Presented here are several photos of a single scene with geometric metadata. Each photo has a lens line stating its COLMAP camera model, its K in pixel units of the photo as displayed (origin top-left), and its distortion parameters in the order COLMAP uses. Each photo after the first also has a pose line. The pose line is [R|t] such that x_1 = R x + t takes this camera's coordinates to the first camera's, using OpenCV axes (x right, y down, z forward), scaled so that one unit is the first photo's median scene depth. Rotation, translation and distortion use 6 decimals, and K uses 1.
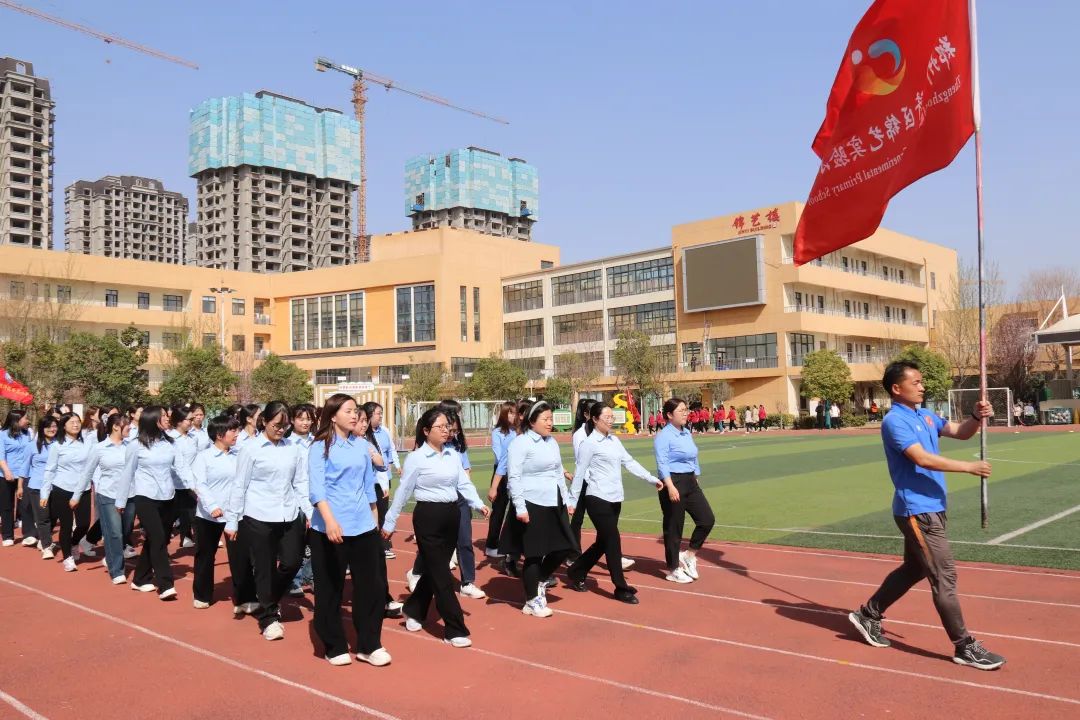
lens RADIAL K [[881.8, 0, 549.2], [0, 881.8, 367.6], [0, 0, 1]] dist [-0.002452, 0.030688]
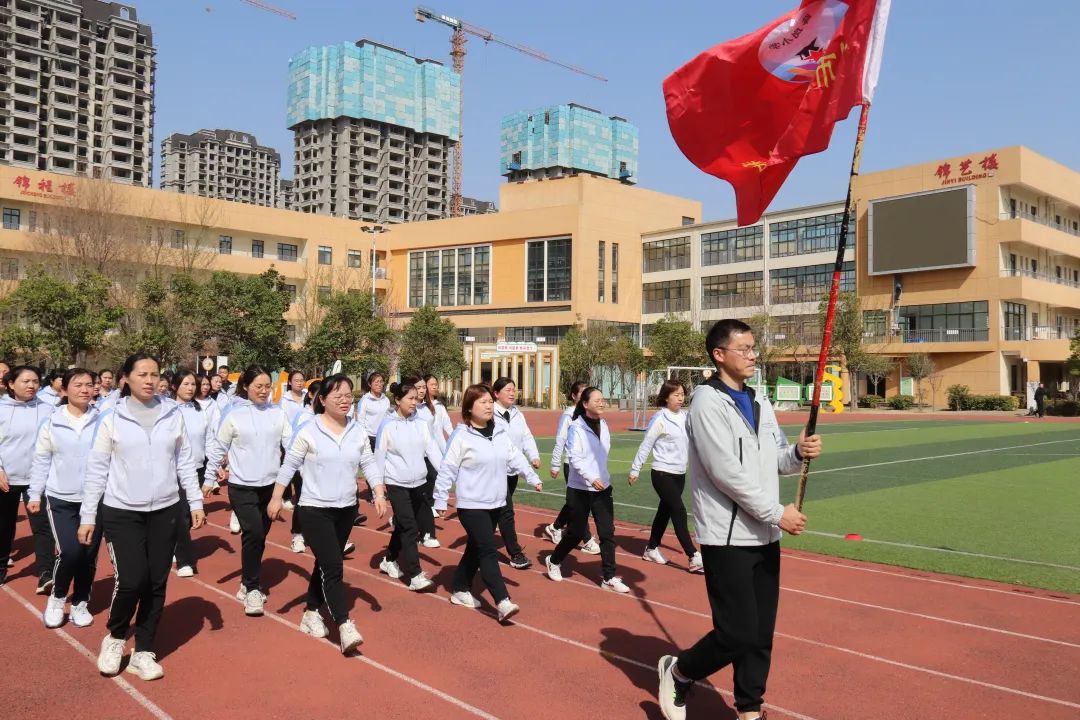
lens RADIAL K [[881.8, 0, 555.5], [0, 881.8, 364.2], [0, 0, 1]] dist [-0.002452, 0.030688]
pose [[0.997020, 0.033387, -0.069545, -0.041127], [-0.031203, 0.998993, 0.032253, 0.003070], [0.070552, -0.029987, 0.997057, 0.048215]]
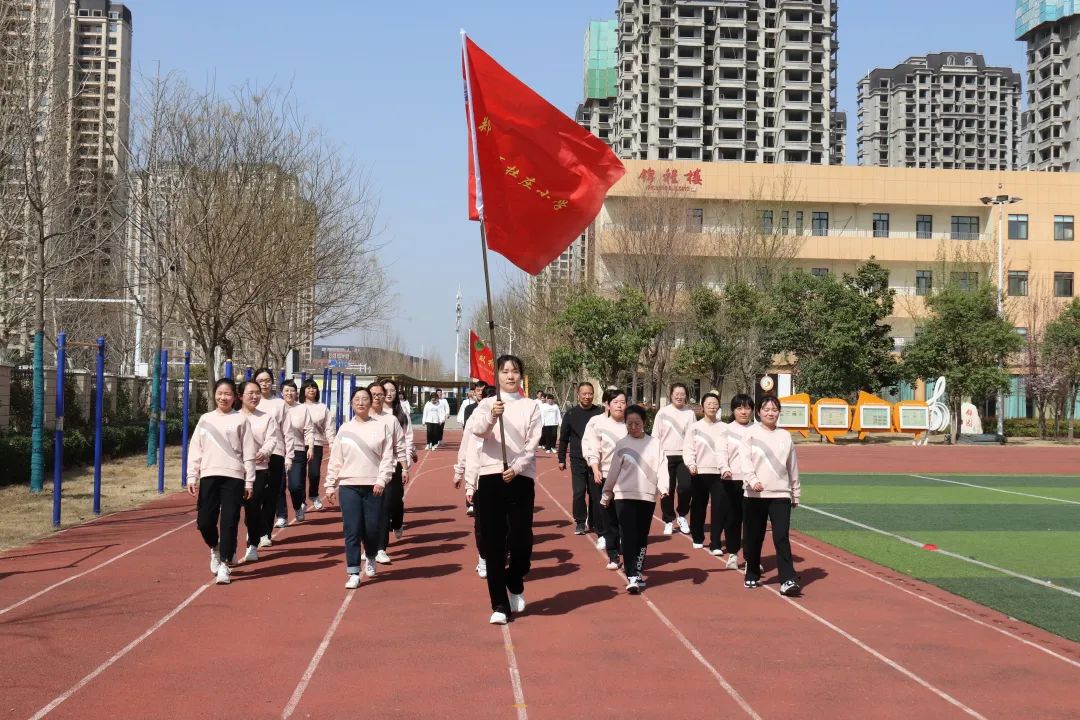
lens RADIAL K [[1318.4, 0, 567.4], [0, 1318.4, 353.1], [0, 0, 1]] dist [-0.000269, 0.000000]
pose [[0.744763, 0.007867, -0.667282, 0.010169], [0.006084, 0.999809, 0.018577, 0.001034], [0.667301, -0.017895, 0.744573, 0.025842]]
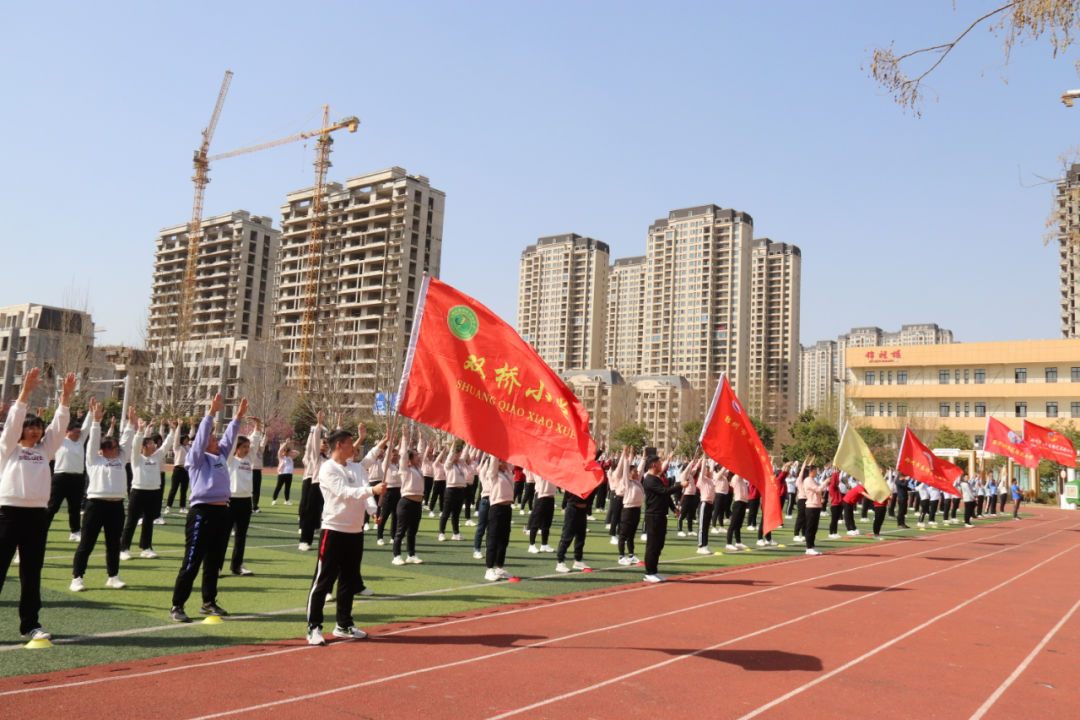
lens RADIAL K [[881.8, 0, 563.6], [0, 881.8, 368.7], [0, 0, 1]] dist [-0.002452, 0.030688]
pose [[0.152576, -0.076111, -0.985357, 0.291745], [0.008524, 0.997094, -0.075697, -0.001959], [0.988255, 0.003150, 0.152781, 0.113149]]
